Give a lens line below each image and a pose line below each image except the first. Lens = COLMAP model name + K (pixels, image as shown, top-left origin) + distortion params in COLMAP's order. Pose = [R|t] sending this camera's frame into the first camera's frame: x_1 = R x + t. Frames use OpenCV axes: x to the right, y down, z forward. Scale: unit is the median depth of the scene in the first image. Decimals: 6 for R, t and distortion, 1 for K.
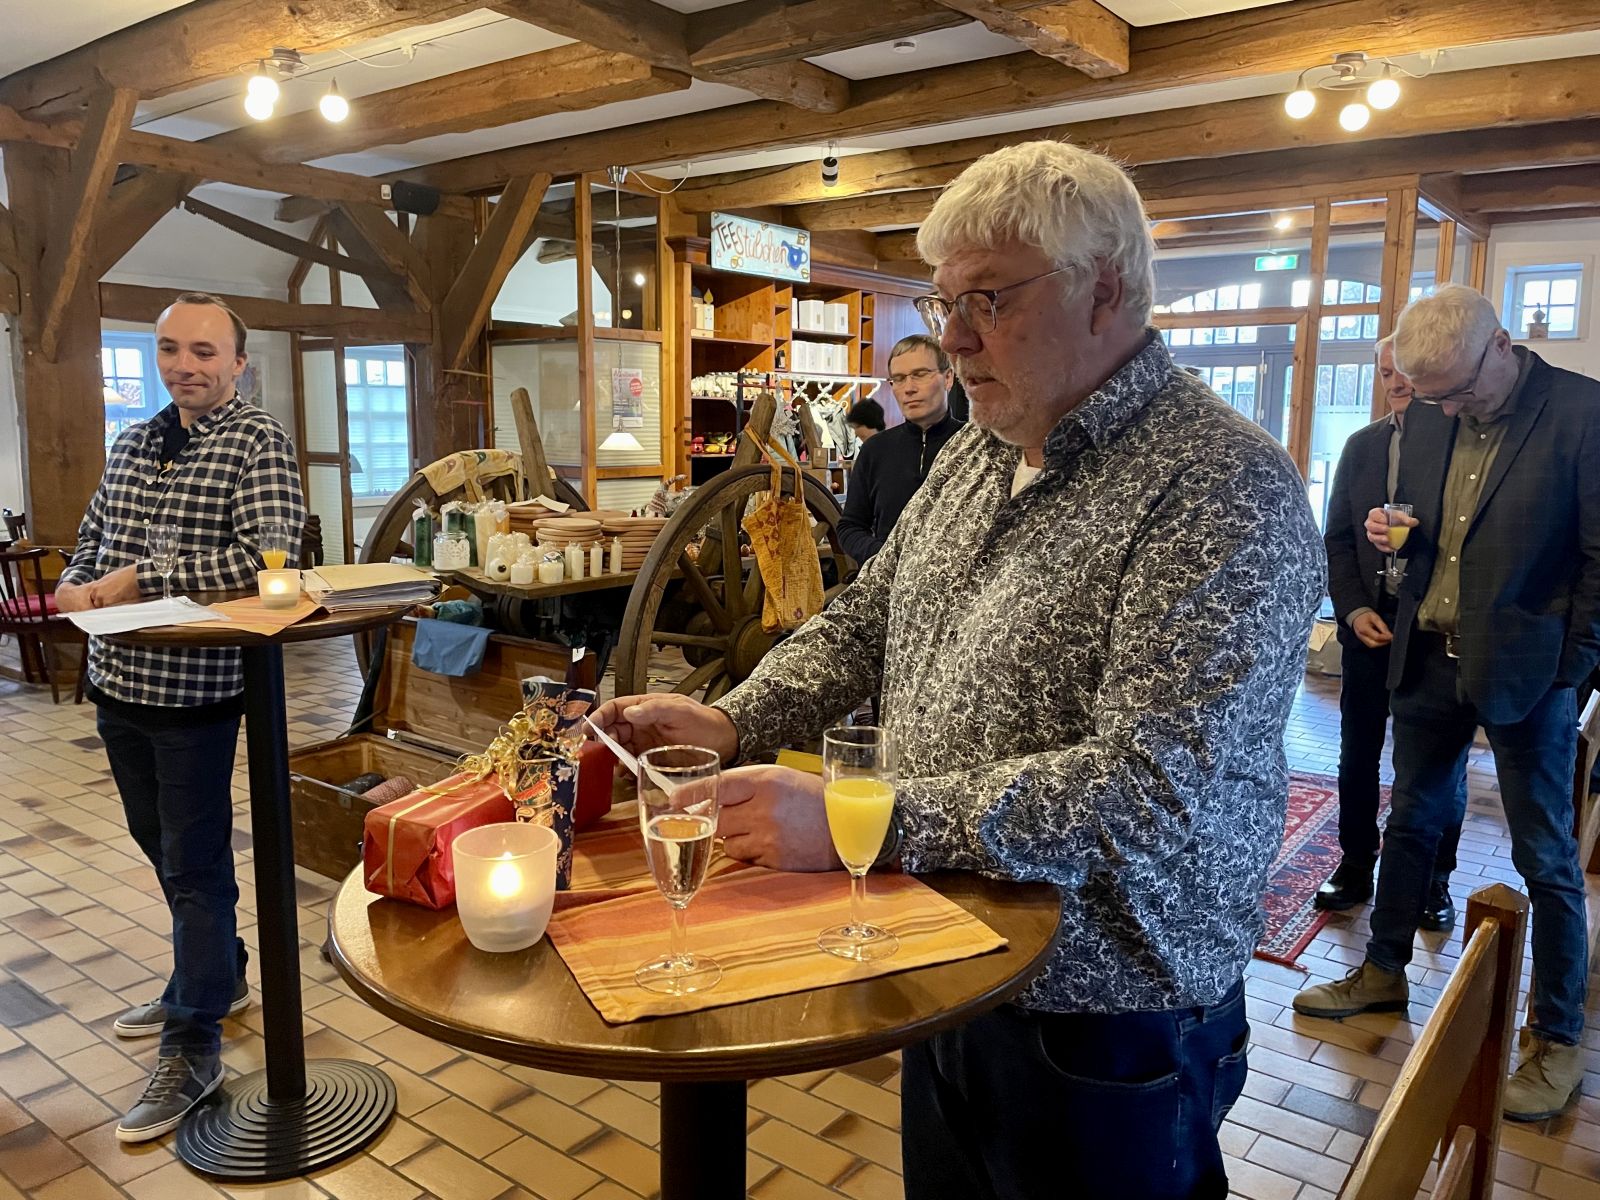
lens RADIAL K [[1207.2, 0, 812.1], [0, 1207.2, 604.8], [0, 0, 1]] dist [0.078729, -0.100922]
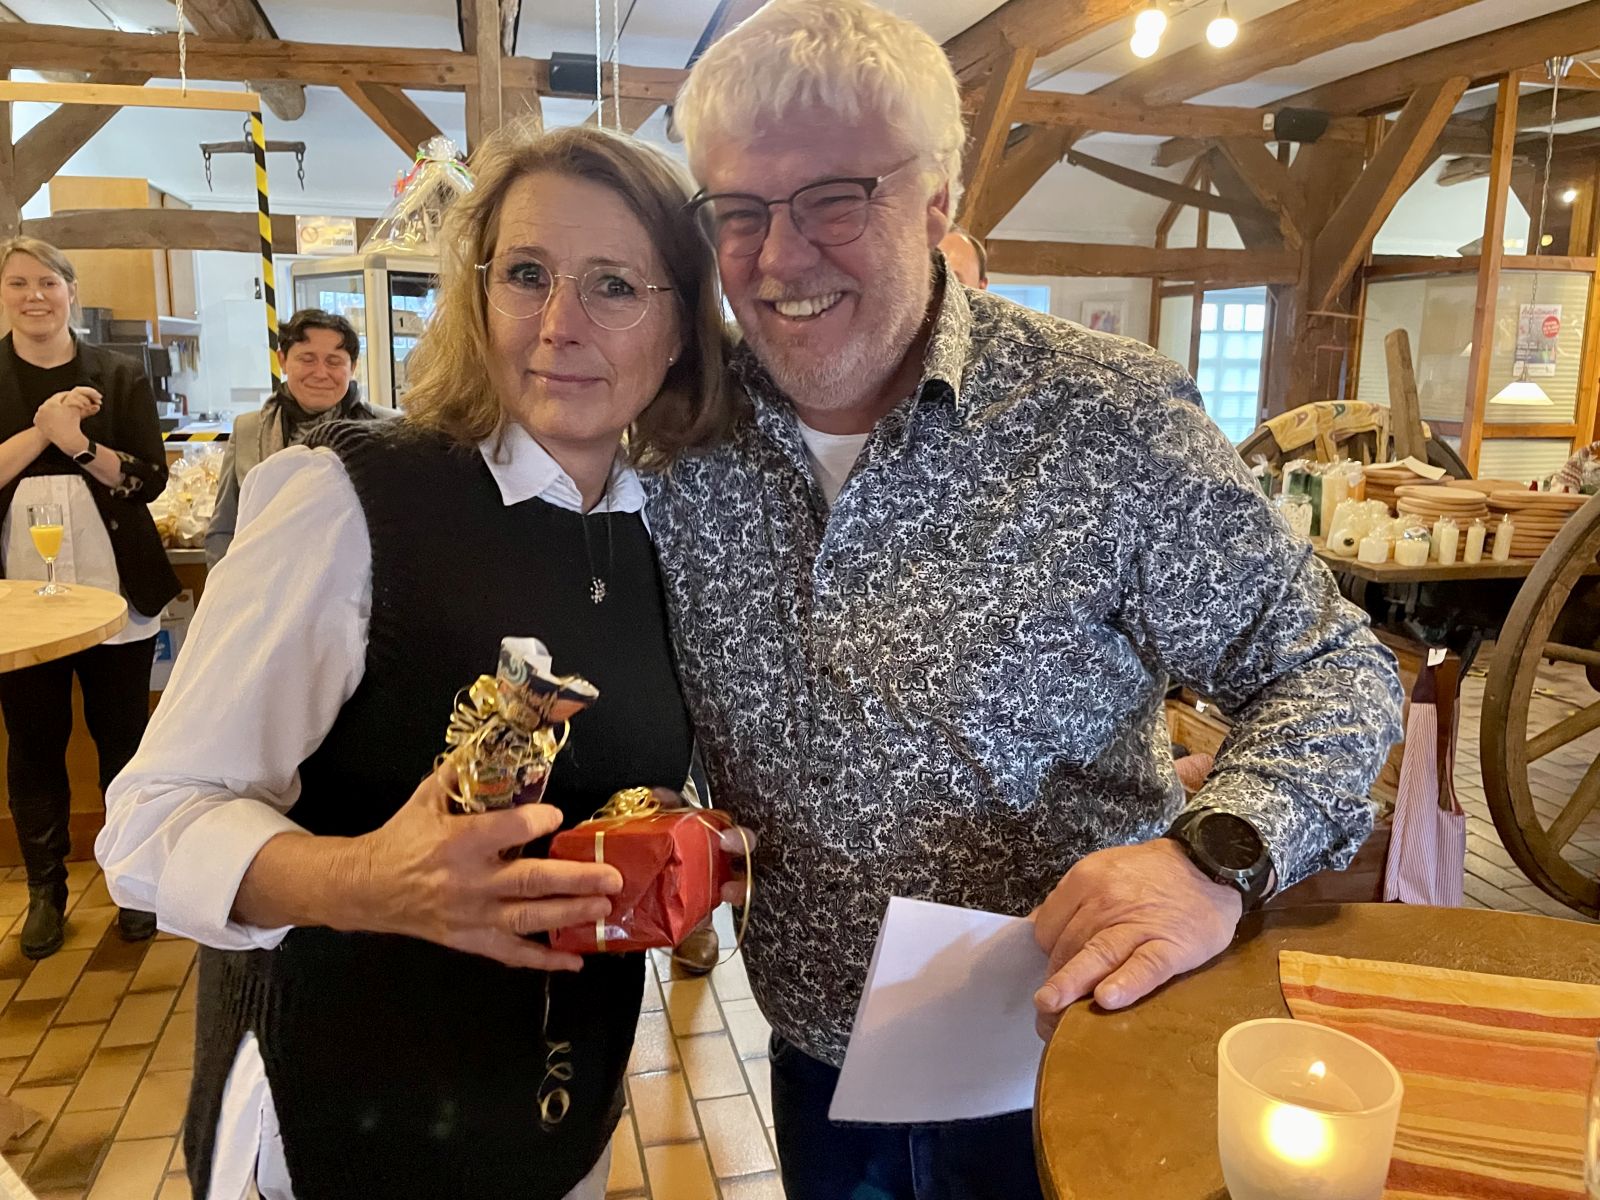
lens RADIAL K [[1225.9, 0, 791.1], [0, 1225.9, 554.1], [0, 0, 1]] dist [0.076180, -0.100644]
pose [[0.778655, 0.103028, -0.618936, -0.011359], [-0.103170, 0.994024, 0.035671, -0.006287], [0.618913, 0.036080, 0.784631, 0.040874]]
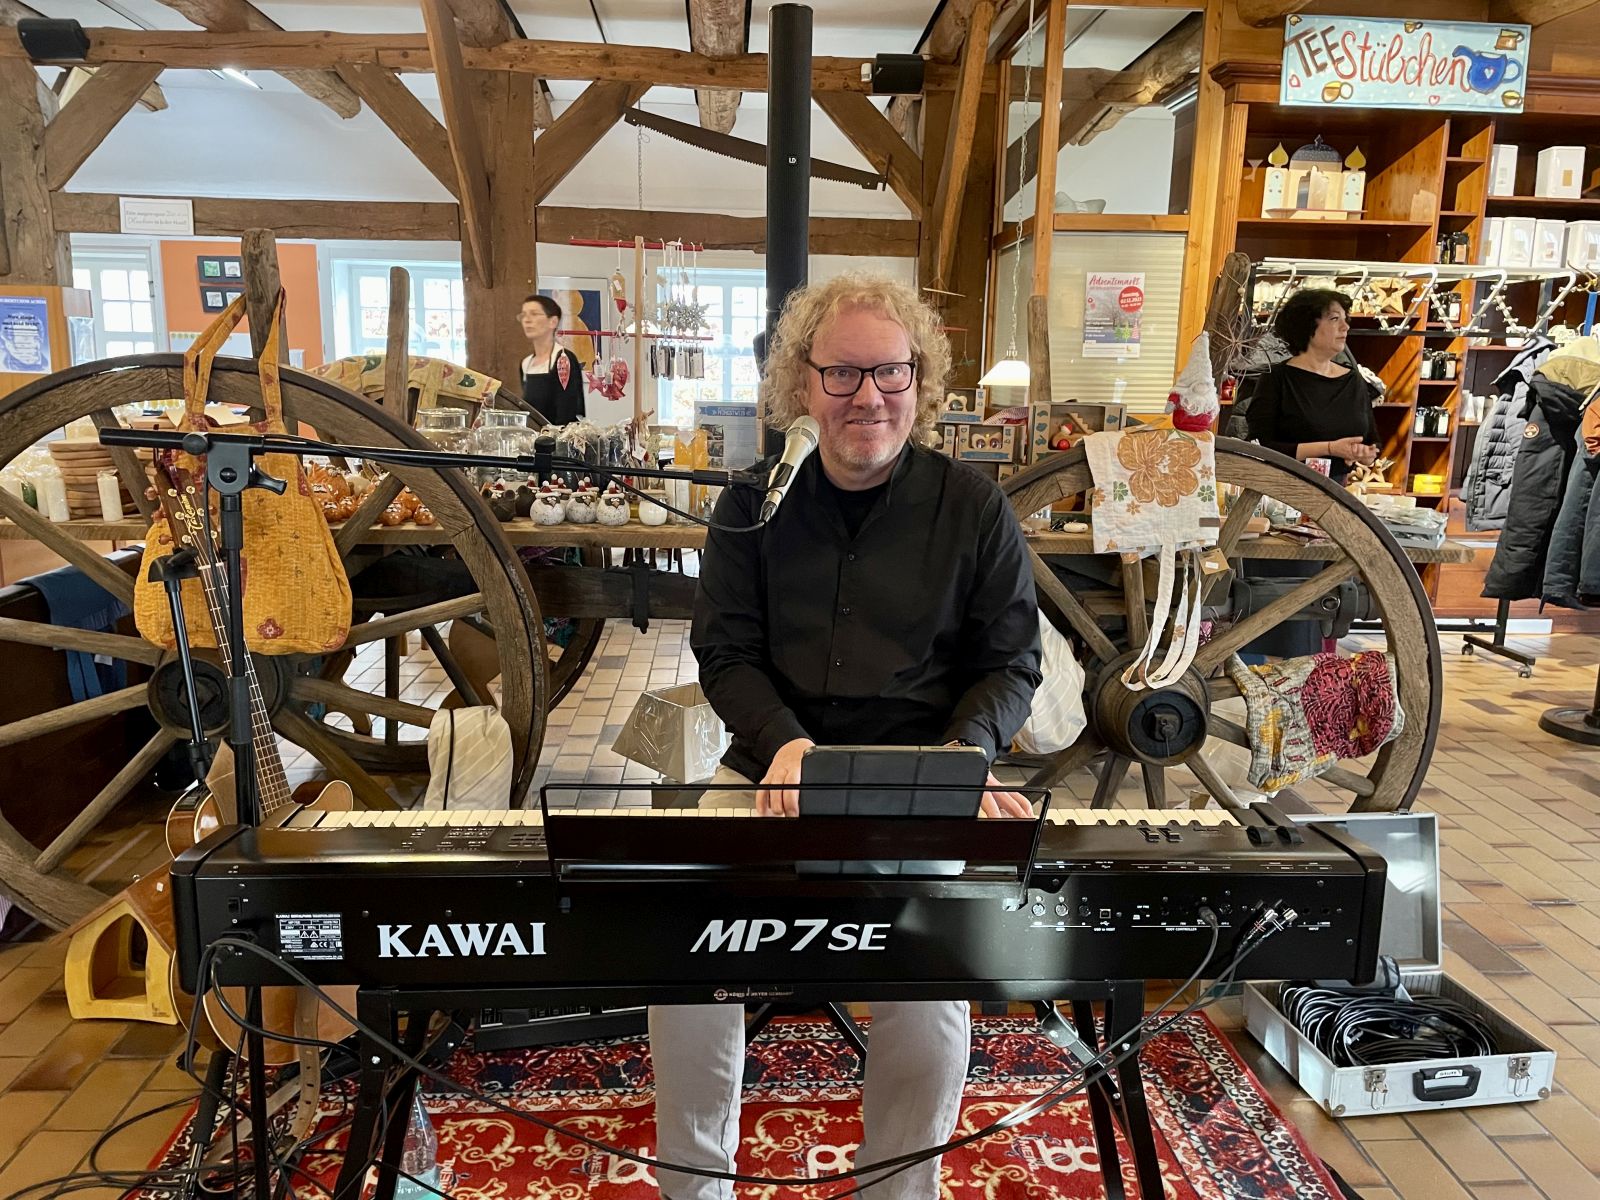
lens RADIAL K [[1213.5, 0, 798.9], [0, 1213.5, 608.6], [0, 0, 1]] dist [0.080274, -0.102880]
pose [[0.650916, 0.148069, -0.744570, 0.279897], [-0.129120, 0.988097, 0.083619, -0.038897], [0.748089, 0.041710, 0.662287, 0.402654]]
